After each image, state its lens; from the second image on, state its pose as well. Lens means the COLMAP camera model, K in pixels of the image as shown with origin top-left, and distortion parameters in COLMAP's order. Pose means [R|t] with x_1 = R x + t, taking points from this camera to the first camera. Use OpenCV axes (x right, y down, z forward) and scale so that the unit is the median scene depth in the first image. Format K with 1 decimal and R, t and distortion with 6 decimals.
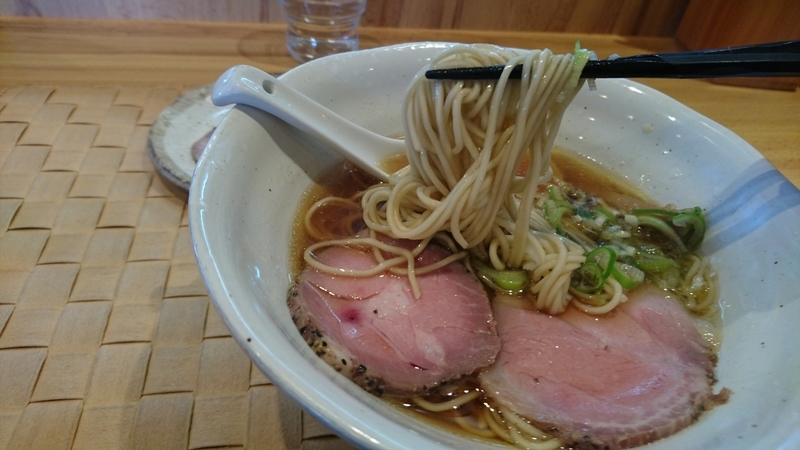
lens RADIAL K [[543.9, 0, 399.9], [0, 543.9, 197.7], [0, 0, 1]] dist [0.019560, -0.004418]
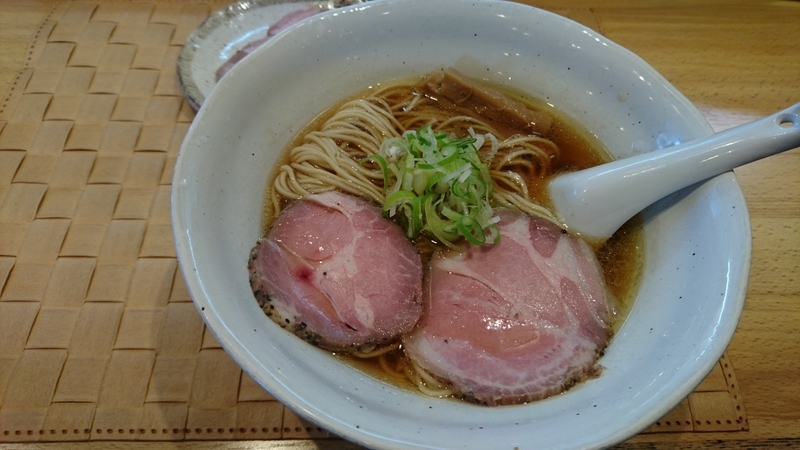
lens RADIAL K [[543.9, 0, 399.9], [0, 543.9, 197.7], [0, 0, 1]] dist [0.019560, -0.004418]
pose [[0.991305, 0.061003, -0.116593, 0.170947], [-0.031920, 0.971064, 0.236678, -0.170446], [0.127657, -0.230898, 0.964567, -0.076882]]
